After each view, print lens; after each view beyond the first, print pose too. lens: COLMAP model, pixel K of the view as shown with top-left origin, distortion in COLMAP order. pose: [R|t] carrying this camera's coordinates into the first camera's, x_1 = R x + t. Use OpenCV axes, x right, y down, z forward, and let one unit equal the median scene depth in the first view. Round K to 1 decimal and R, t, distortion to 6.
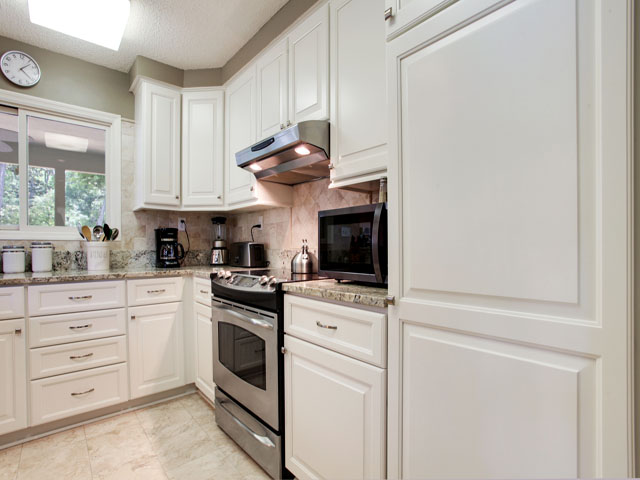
lens RADIAL K [[307.2, 0, 313.3], [0, 307.2, 251.9], [0, 0, 1]] dist [-0.055001, 0.018595]
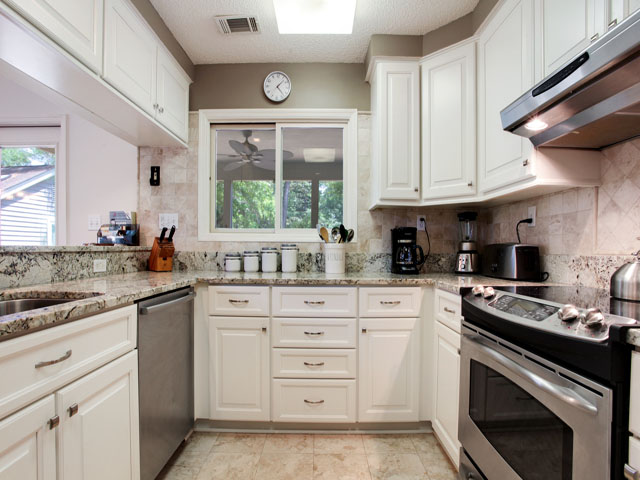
lens RADIAL K [[307.2, 0, 313.3], [0, 307.2, 251.9], [0, 0, 1]] dist [-0.055001, 0.018595]
pose [[0.737191, 0.012942, -0.675561, -0.102589], [-0.019119, 0.999816, -0.001709, -0.004144], [0.675414, 0.014176, 0.737302, 0.223226]]
